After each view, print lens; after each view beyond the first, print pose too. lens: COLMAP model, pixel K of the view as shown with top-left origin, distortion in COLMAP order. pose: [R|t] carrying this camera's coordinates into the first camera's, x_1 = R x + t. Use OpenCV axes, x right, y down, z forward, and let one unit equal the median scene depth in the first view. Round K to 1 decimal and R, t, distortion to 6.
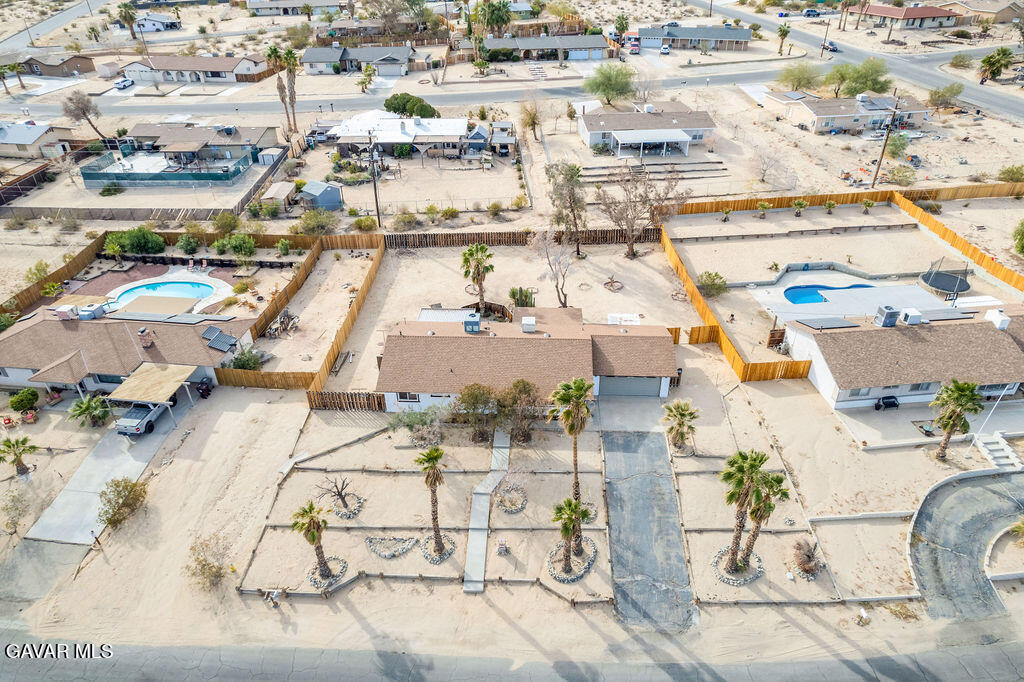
lens RADIAL K [[653.3, 0, 515.1], [0, 653.3, 345.5], [0, 0, 1]] dist [-0.044869, 0.041001]
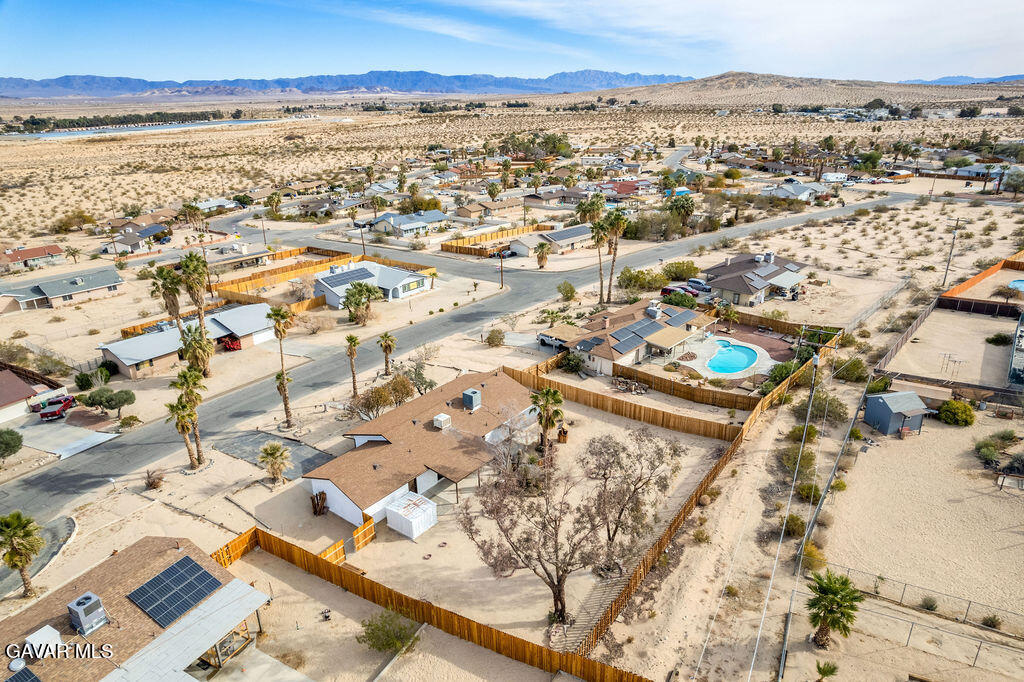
lens RADIAL K [[653.3, 0, 516.5], [0, 653.3, 342.9], [0, 0, 1]] dist [-0.044869, 0.041001]
pose [[-0.572380, 0.319048, -0.755374, 0.777113], [-0.431524, 0.666120, 0.608335, -0.884118], [0.697258, 0.674160, -0.243597, 1.347949]]
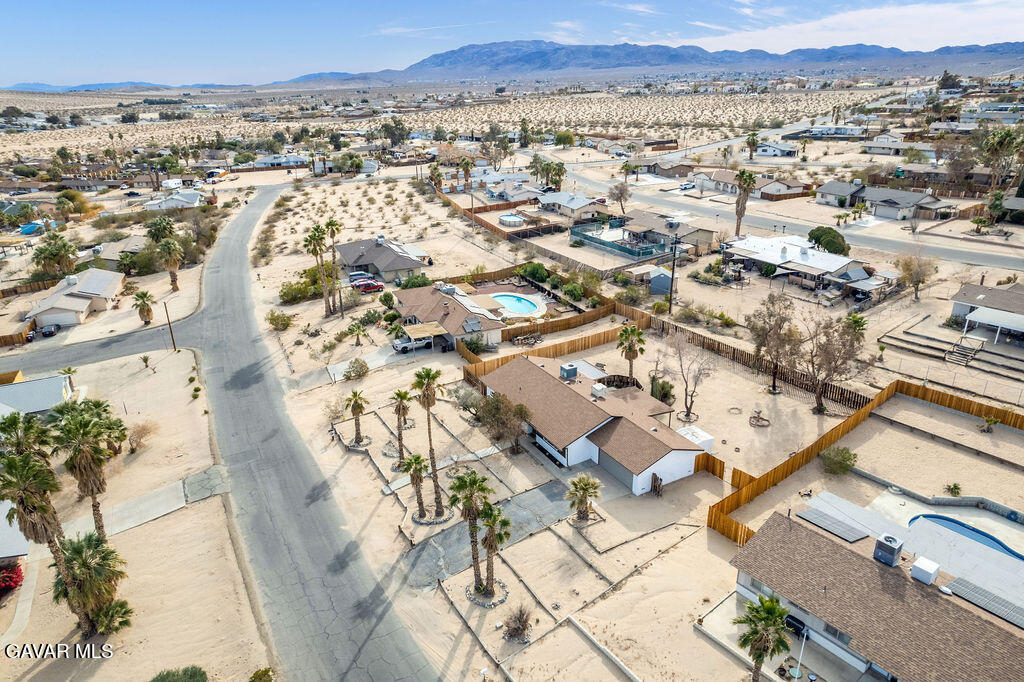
lens RADIAL K [[653.3, 0, 518.4], [0, 653.3, 341.7], [0, 0, 1]] dist [-0.044869, 0.041001]
pose [[0.537759, 0.318129, -0.780775, 0.894548], [-0.455401, 0.888961, 0.048552, -0.107556], [0.709524, 0.329457, 0.622923, 0.139700]]
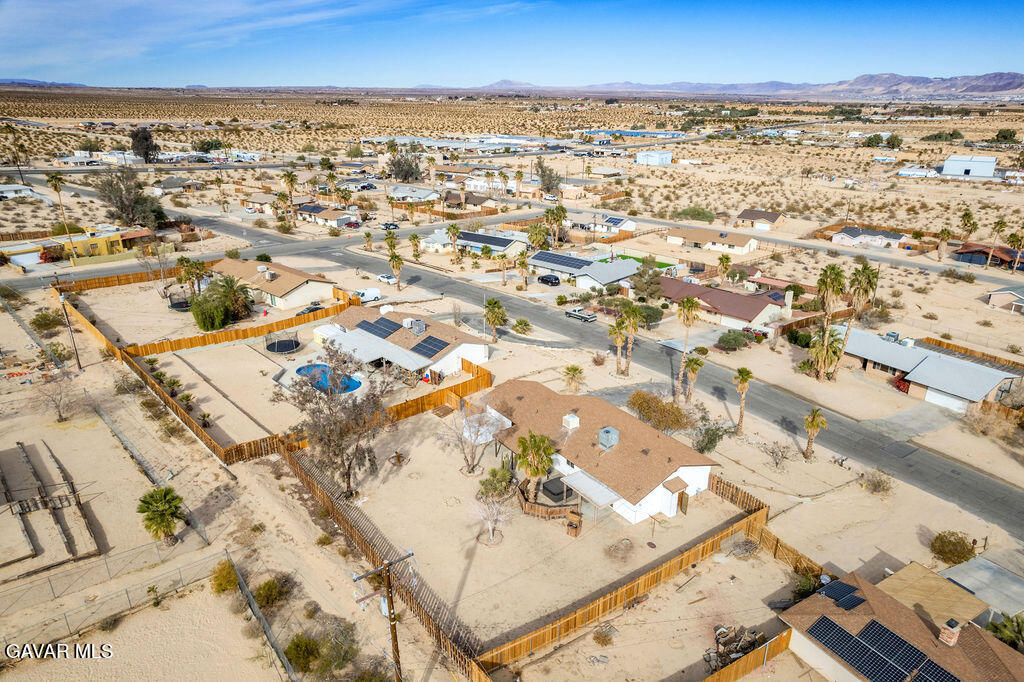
lens RADIAL K [[653.3, 0, 508.3], [0, 653.3, 347.0], [0, 0, 1]] dist [-0.044869, 0.041001]
pose [[-0.616183, -0.283391, 0.734853, -0.747051], [0.433557, 0.656888, 0.616868, -0.901301], [-0.657531, 0.698704, -0.281897, 1.384455]]
